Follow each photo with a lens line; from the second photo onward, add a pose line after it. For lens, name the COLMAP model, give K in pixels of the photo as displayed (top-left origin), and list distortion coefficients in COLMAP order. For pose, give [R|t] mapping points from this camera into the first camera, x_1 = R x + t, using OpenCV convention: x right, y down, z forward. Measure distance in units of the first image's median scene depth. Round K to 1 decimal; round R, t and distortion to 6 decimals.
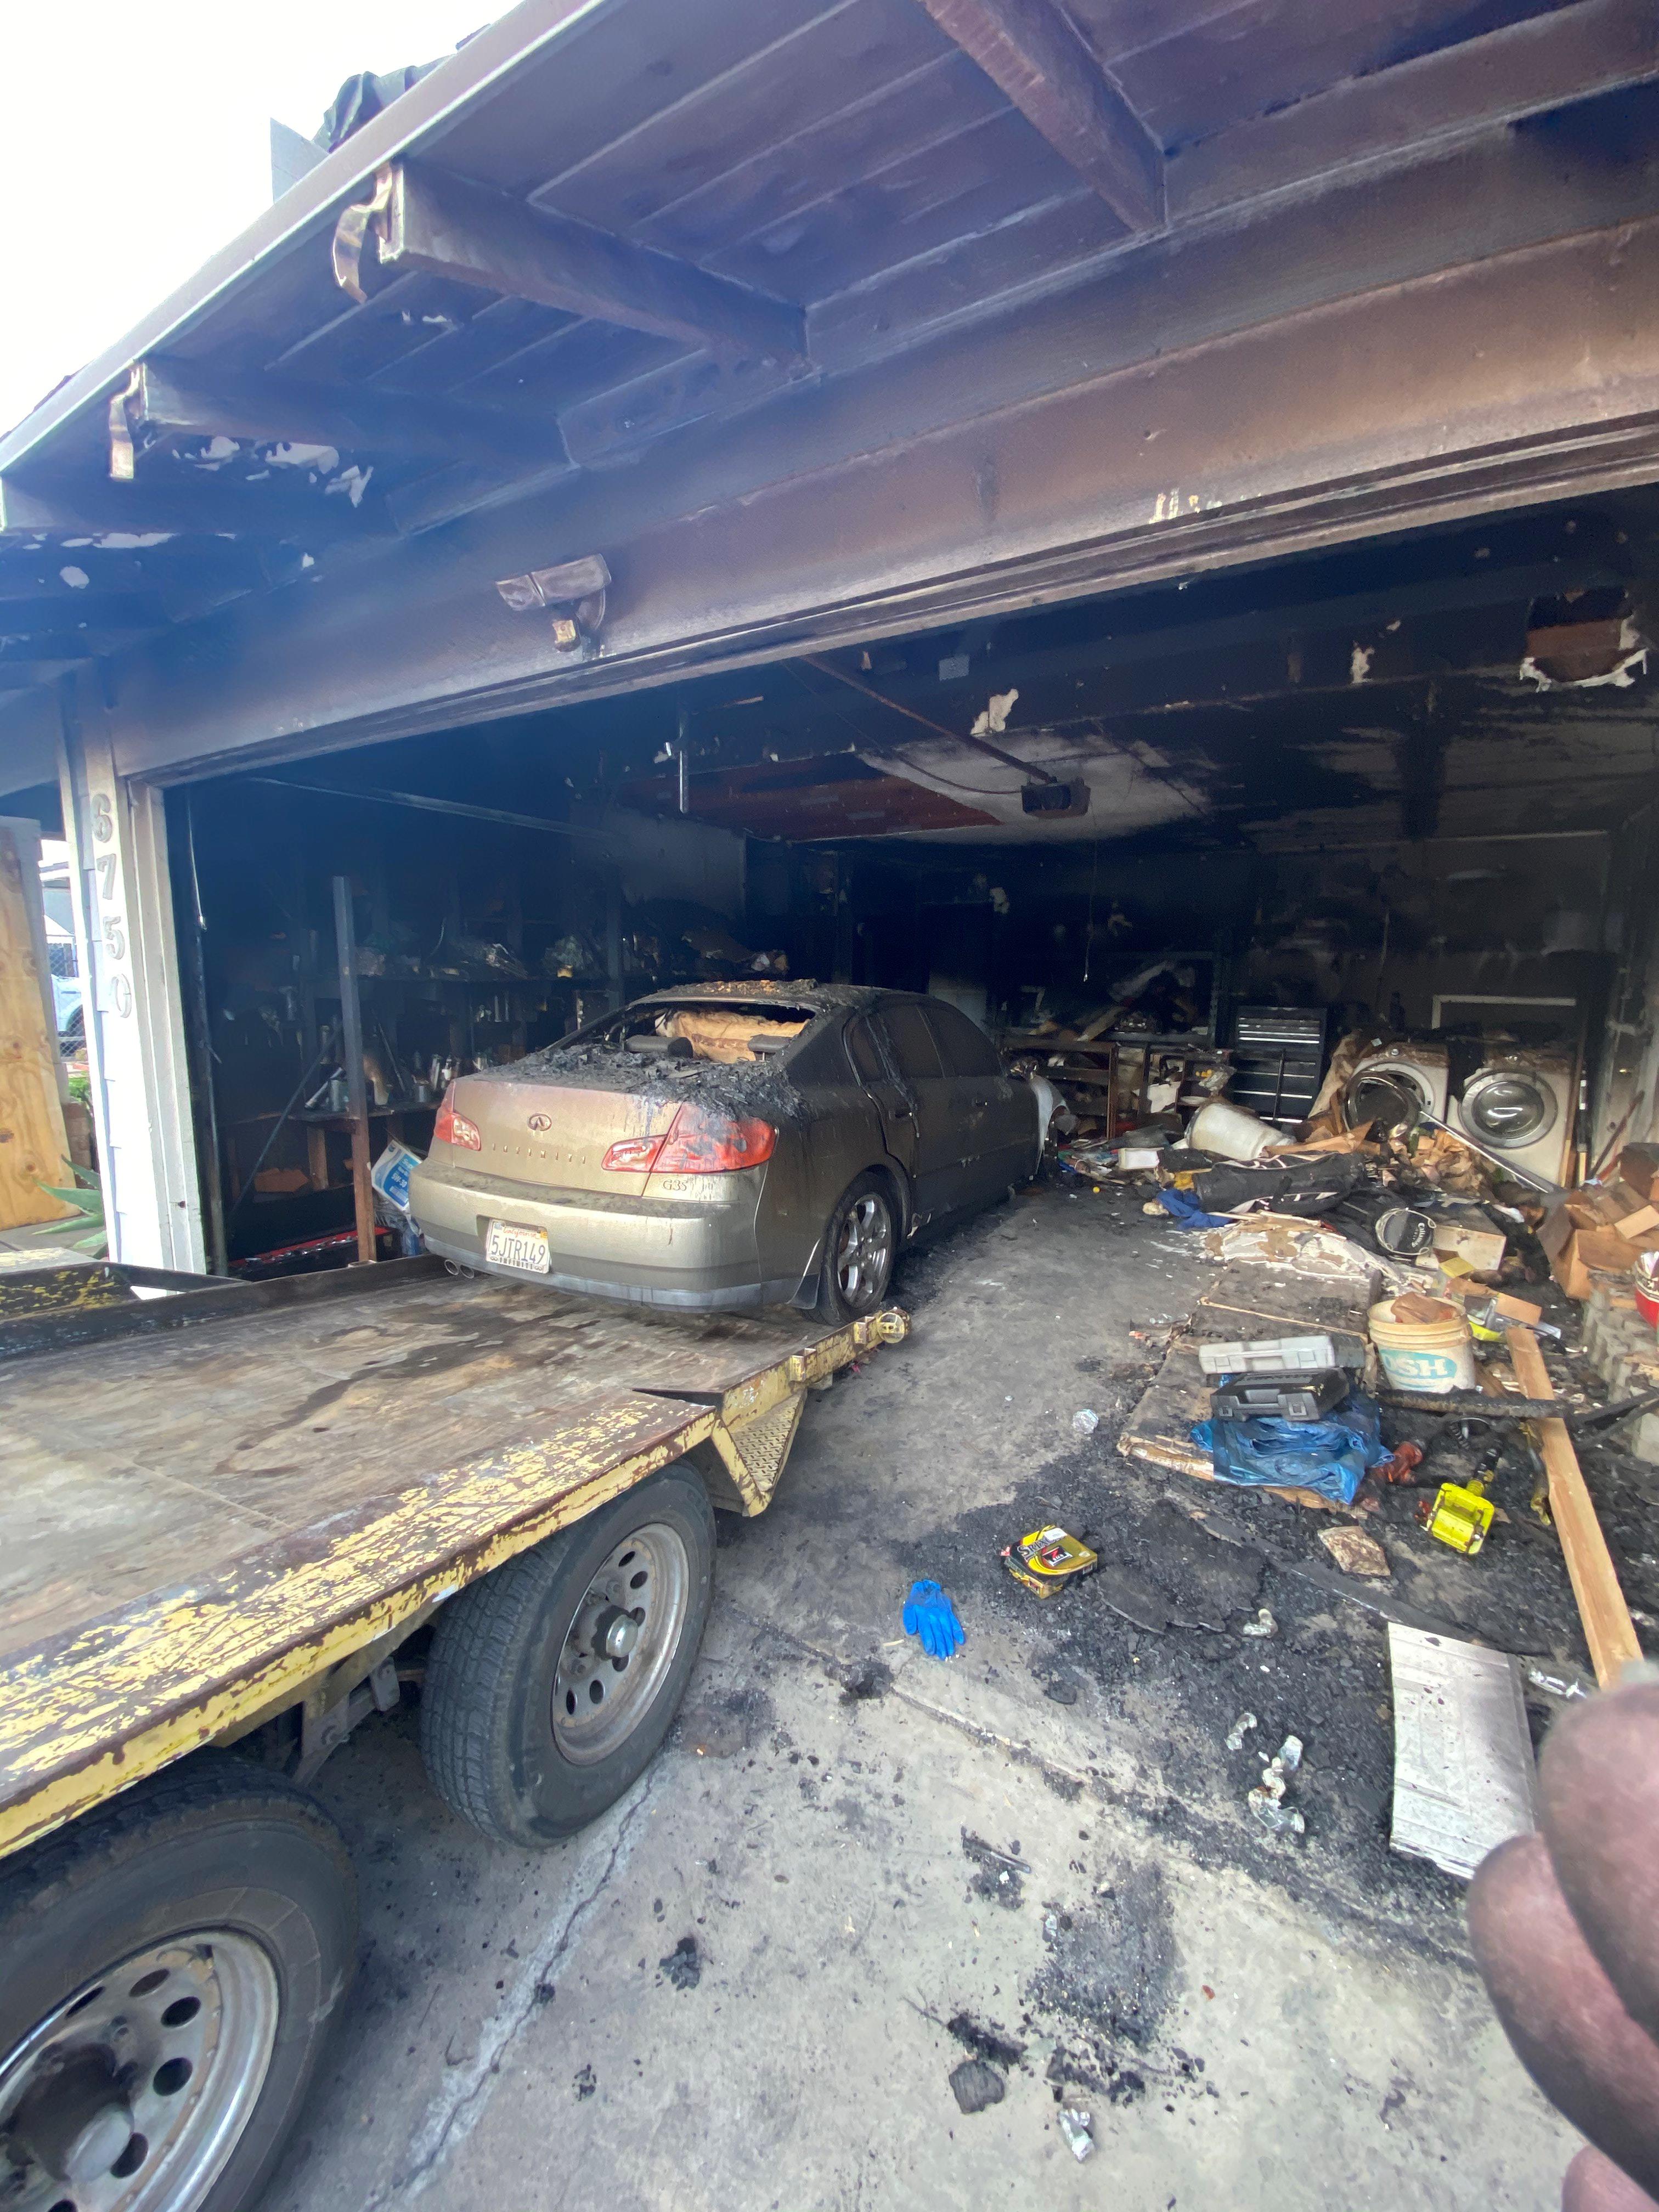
lens RADIAL K [[914.0, 0, 829.5], [0, 914.0, 1106.0], [0, 0, 1]] dist [0.027030, -0.028223]
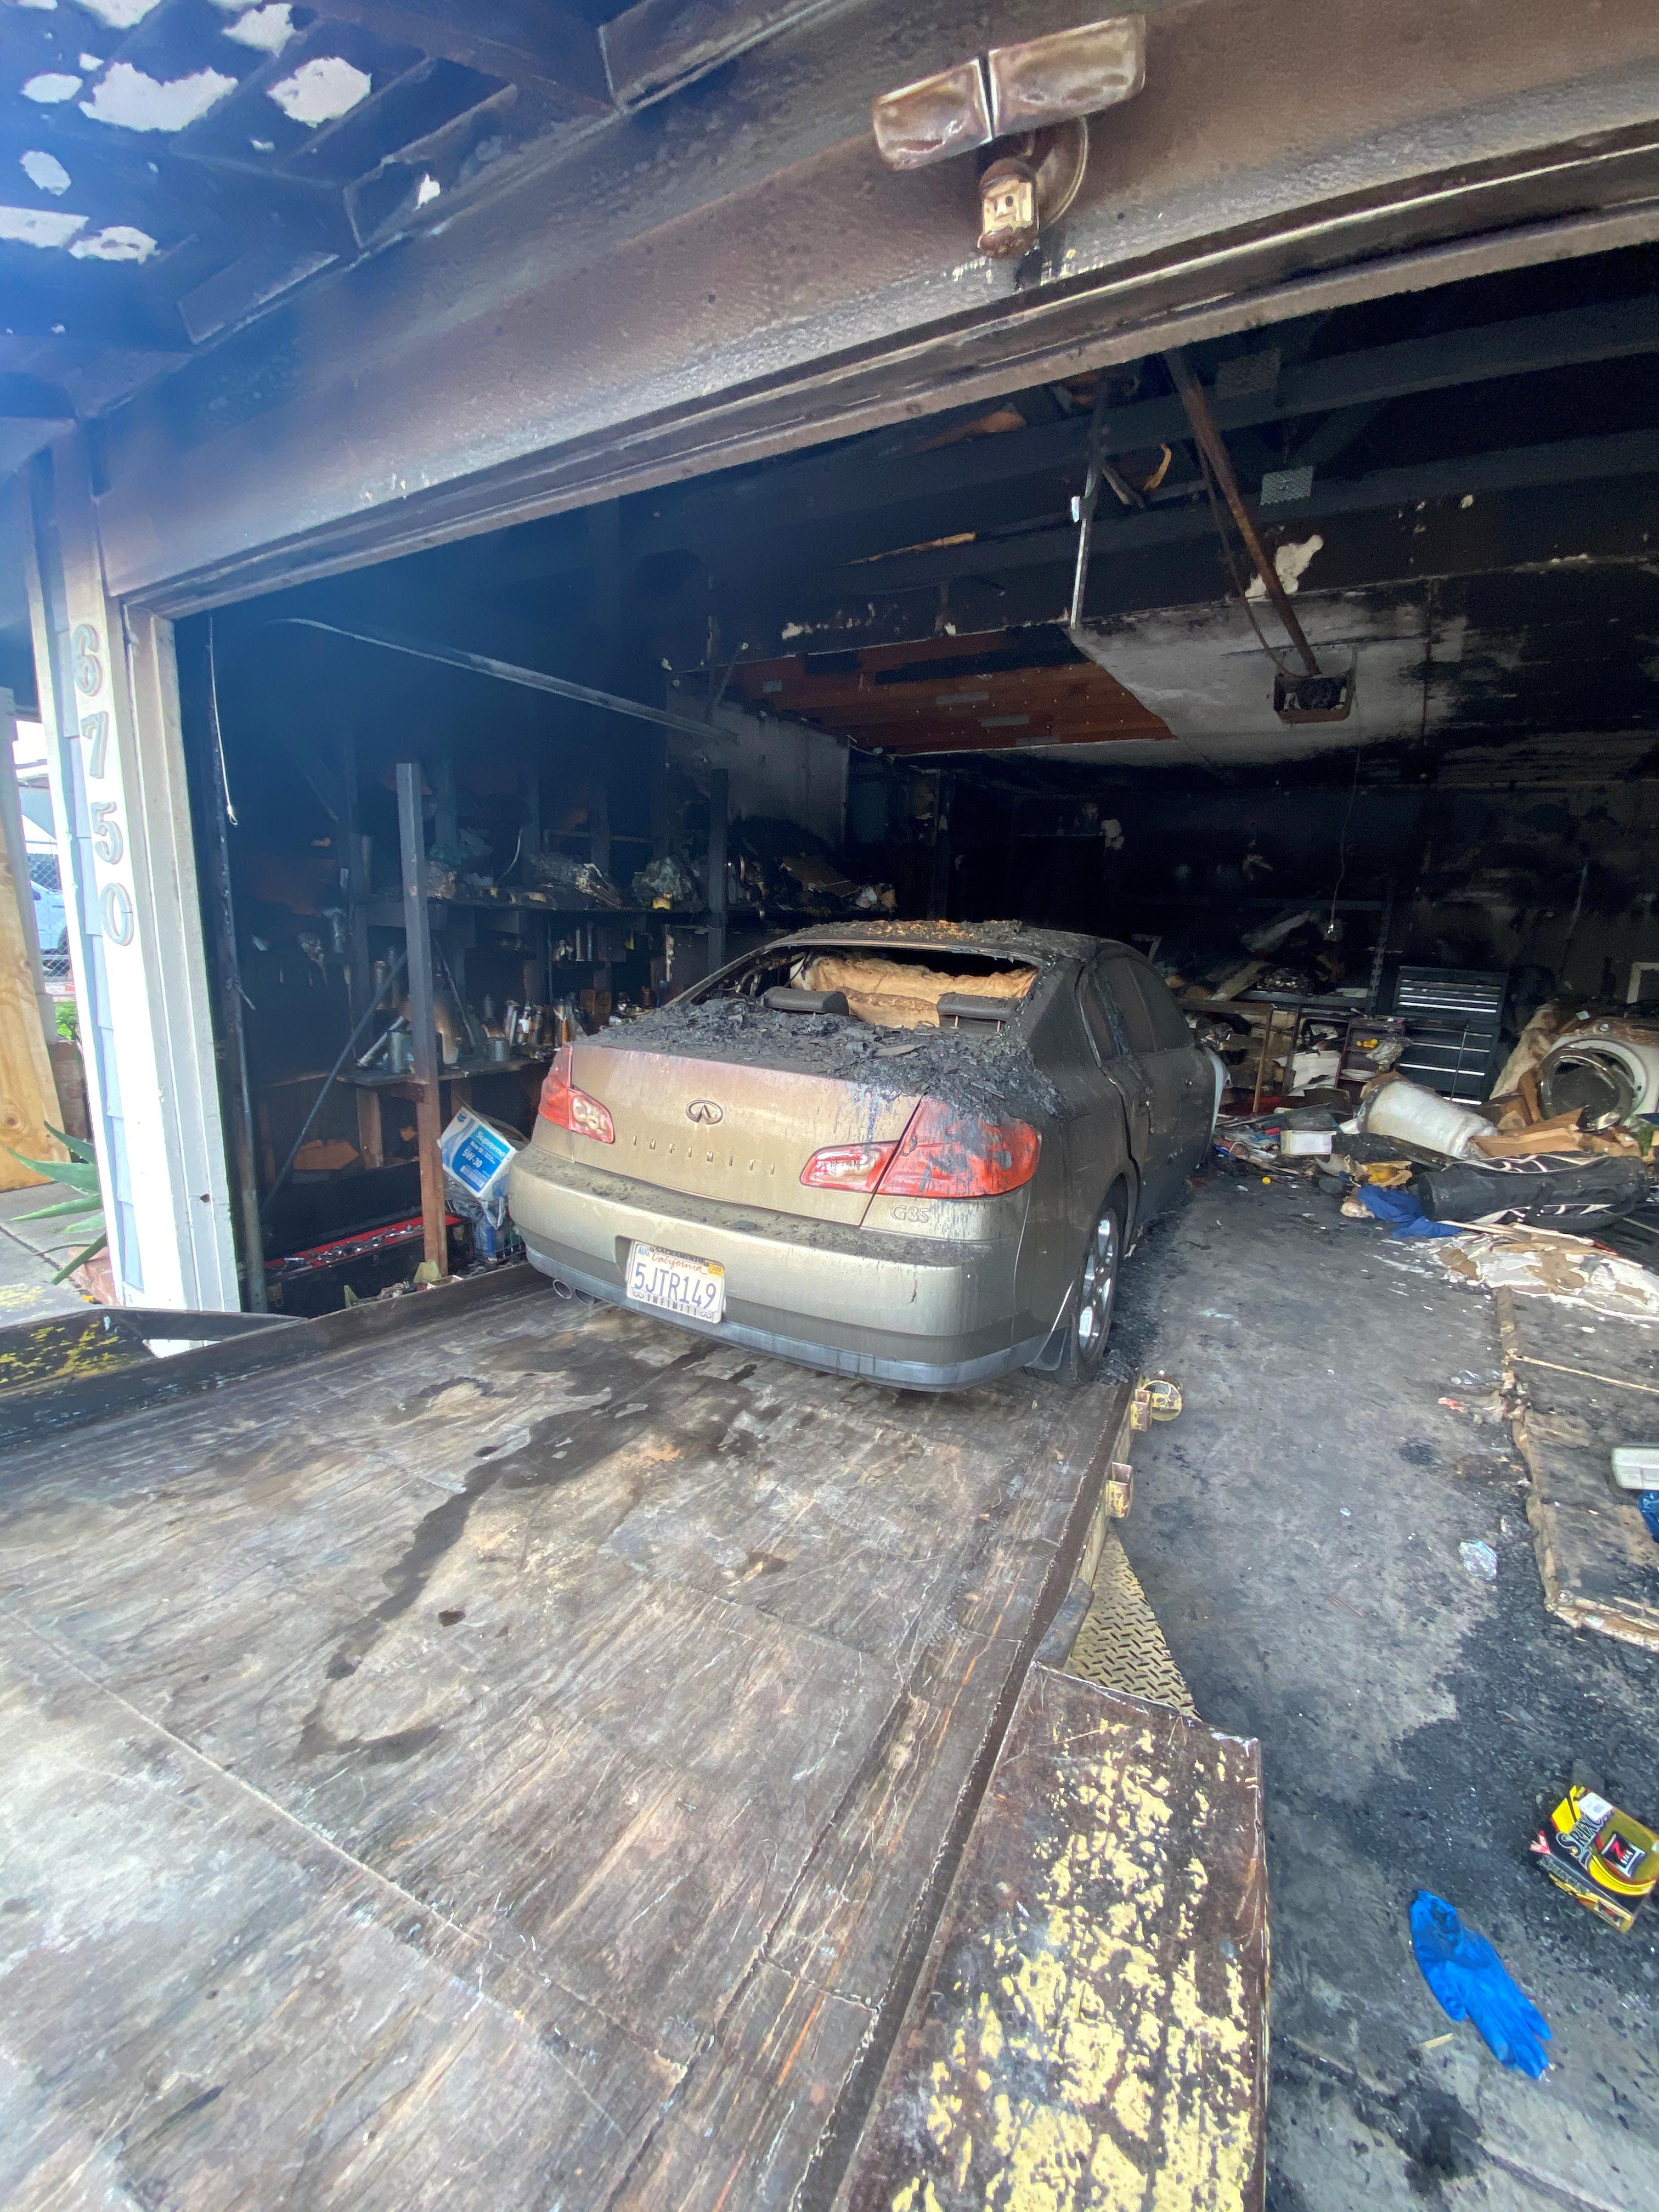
lens RADIAL K [[905.9, 0, 827.7], [0, 905.9, 1107.9], [0, 0, 1]] dist [0.029402, -0.027877]
pose [[0.999485, 0.031607, 0.005455, -0.184664], [-0.031908, 0.997113, 0.068907, -0.031235], [-0.003262, -0.069046, 0.997608, 0.236493]]
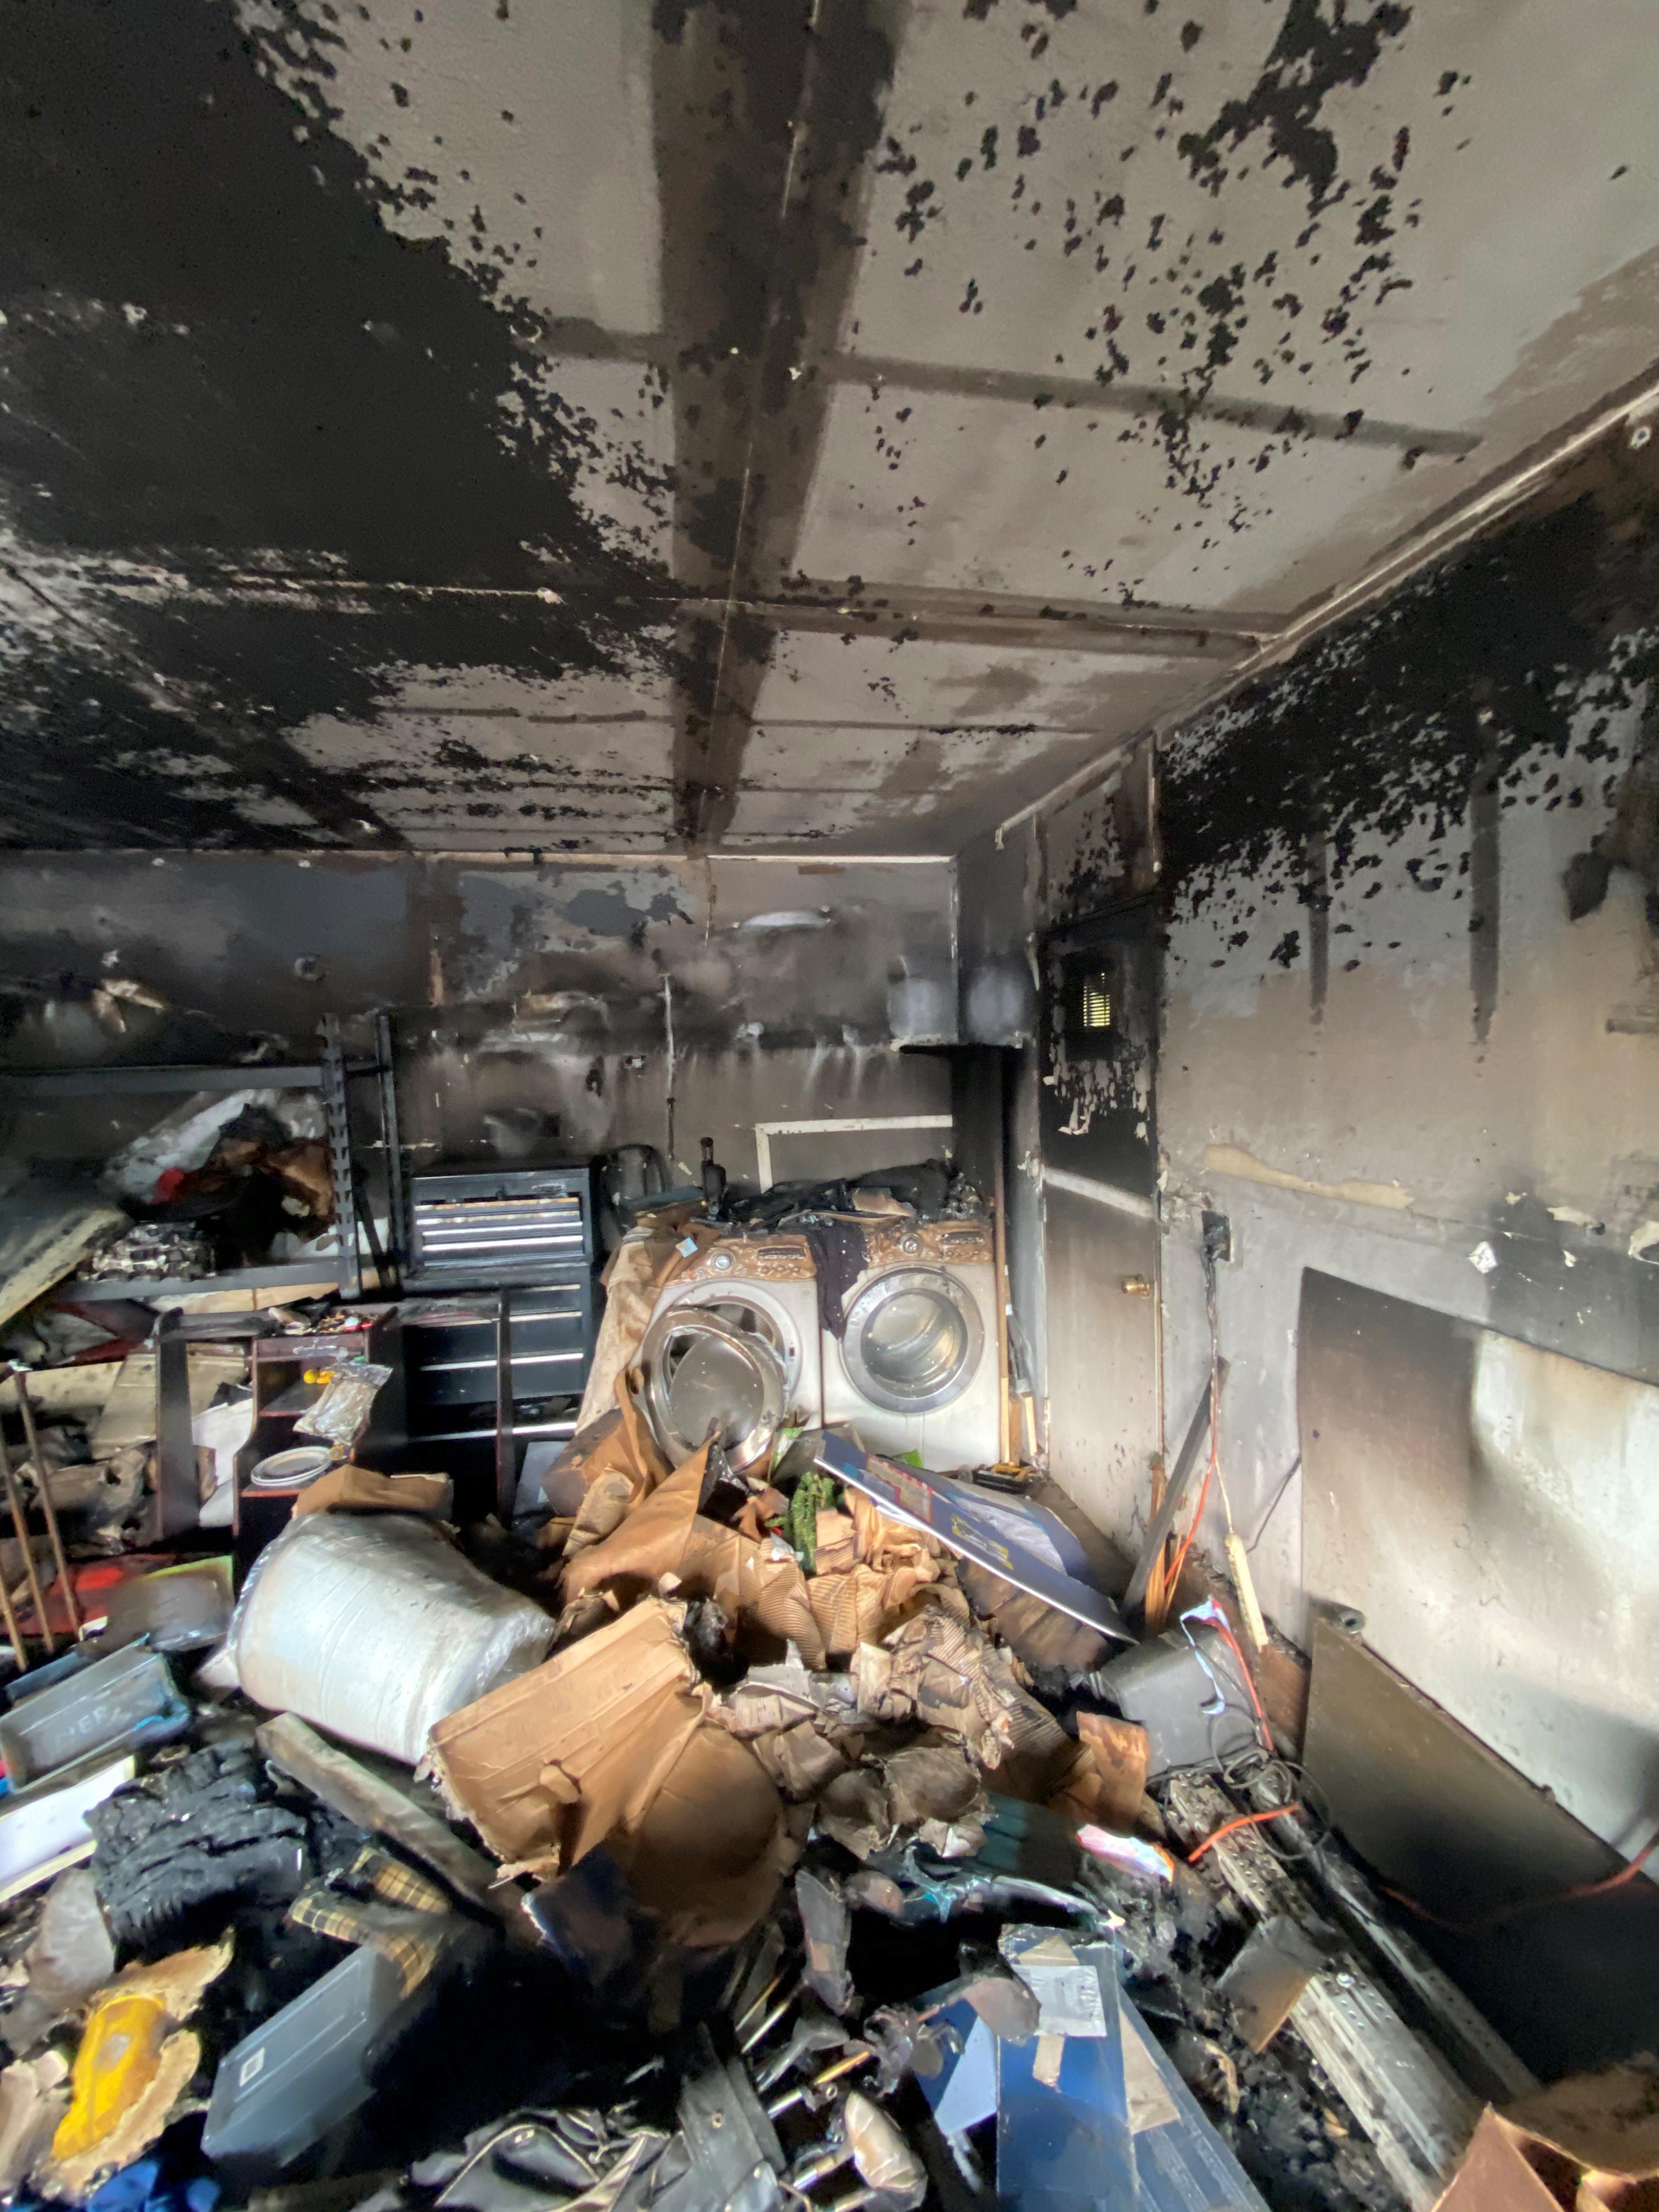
lens RADIAL K [[890.3, 0, 829.5], [0, 890.3, 1106.0], [0, 0, 1]] dist [0.001715, -0.024922]
pose [[0.740541, -0.076461, 0.667647, 0.568217], [0.135188, 0.990146, -0.036552, -0.186707], [-0.658273, 0.117326, 0.743580, 0.981842]]
